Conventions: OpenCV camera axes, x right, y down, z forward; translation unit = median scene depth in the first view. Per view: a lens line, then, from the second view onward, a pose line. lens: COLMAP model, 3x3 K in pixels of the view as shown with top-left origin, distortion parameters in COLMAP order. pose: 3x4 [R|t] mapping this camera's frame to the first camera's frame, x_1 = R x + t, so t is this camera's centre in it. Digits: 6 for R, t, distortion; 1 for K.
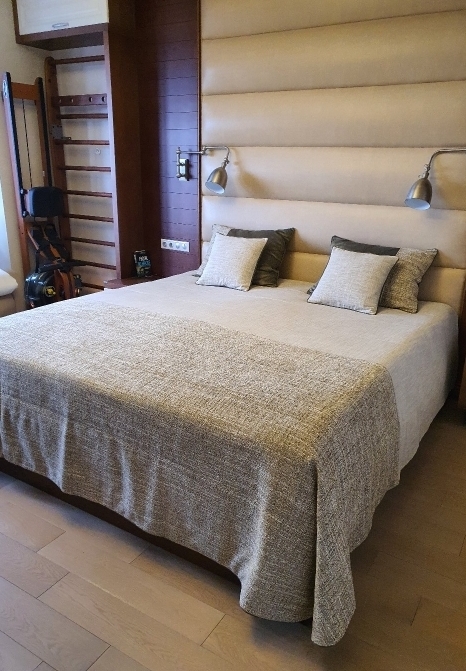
lens RADIAL K [[550.0, 0, 233.0], [0, 550.0, 335.5], [0, 0, 1]] dist [0.044591, 0.000711]
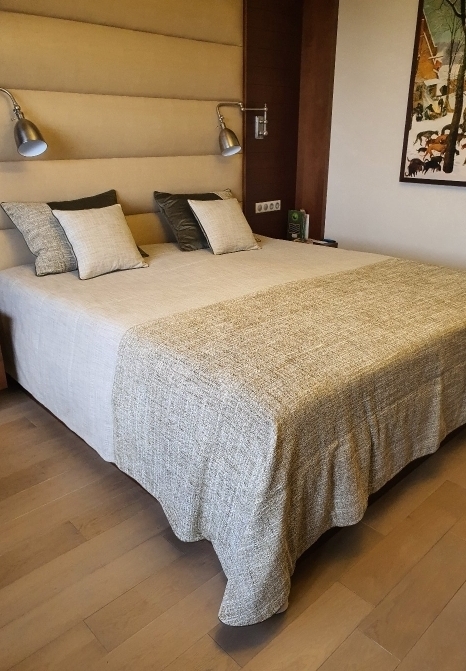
lens RADIAL K [[550.0, 0, 233.0], [0, 550.0, 335.5], [0, 0, 1]] dist [0.044591, 0.000711]
pose [[0.225323, -0.361166, 0.904869, -0.801418], [0.299047, 0.909559, 0.288572, -0.199298], [-0.927254, 0.205577, 0.312950, 0.655896]]
